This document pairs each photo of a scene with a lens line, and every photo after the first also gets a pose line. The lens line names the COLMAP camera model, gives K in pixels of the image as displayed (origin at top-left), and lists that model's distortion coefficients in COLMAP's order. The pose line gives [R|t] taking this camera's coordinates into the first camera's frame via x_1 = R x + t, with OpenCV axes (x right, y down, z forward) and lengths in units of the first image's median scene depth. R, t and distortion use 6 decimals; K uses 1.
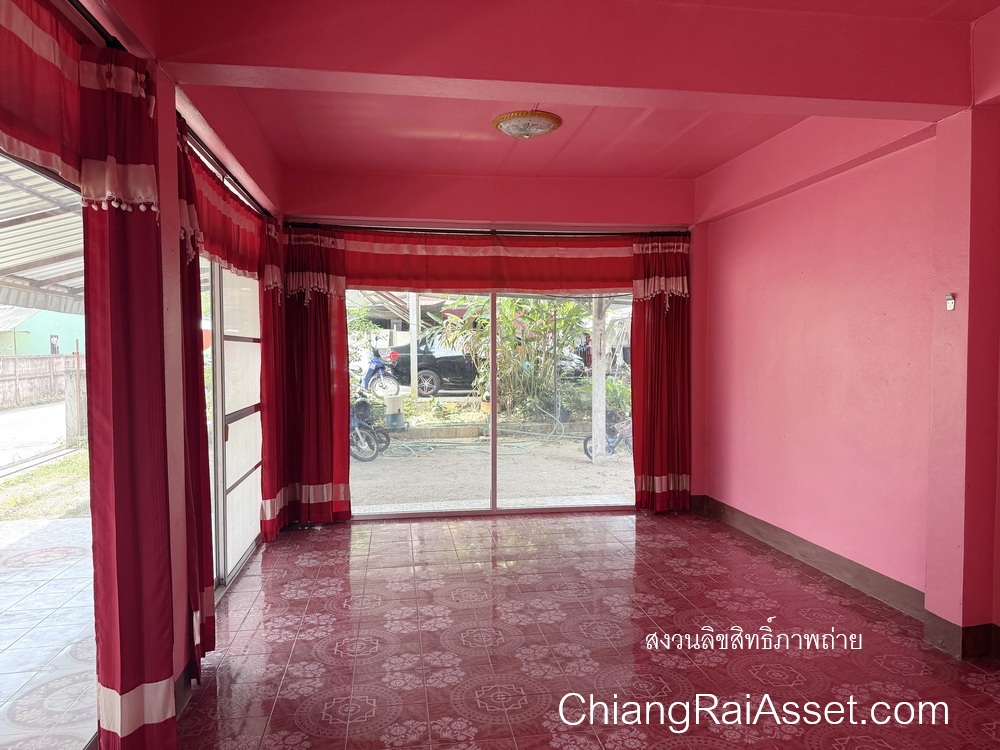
lens RADIAL K [[709.7, 0, 501.6], [0, 709.7, 375.7], [0, 0, 1]] dist [0.068359, -0.088205]
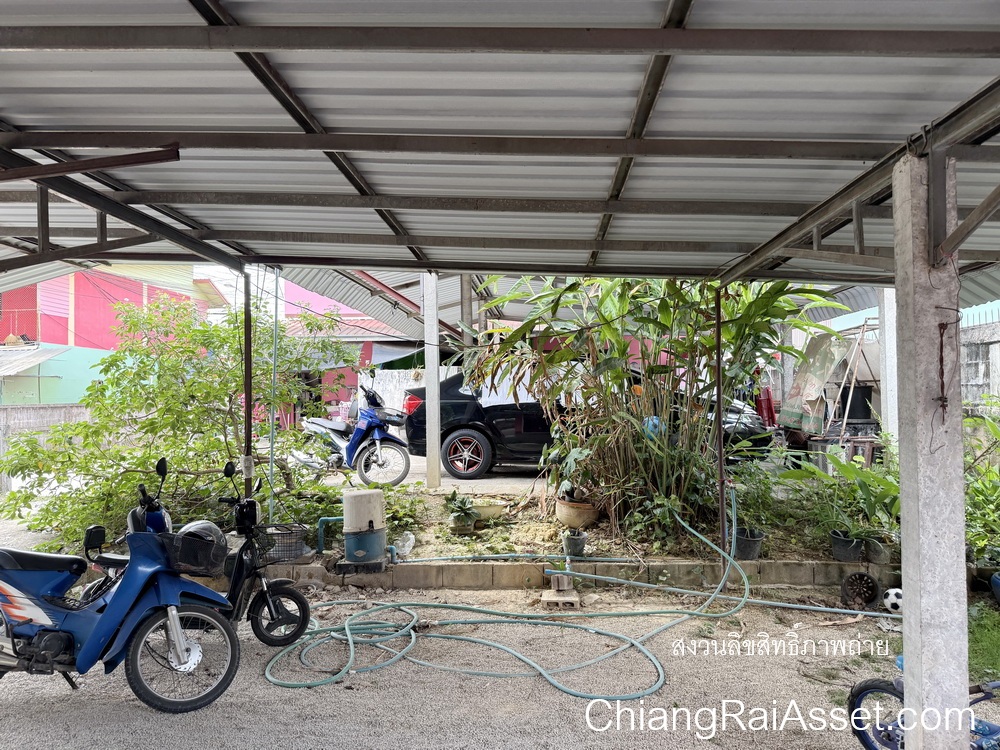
lens RADIAL K [[709.7, 0, 495.6], [0, 709.7, 378.7], [0, 0, 1]] dist [0.068359, -0.088205]
pose [[0.983936, -0.009276, -0.178282, 0.017884], [-0.001399, 0.998218, -0.059656, -0.016362], [0.178518, 0.058947, 0.982169, 0.512202]]
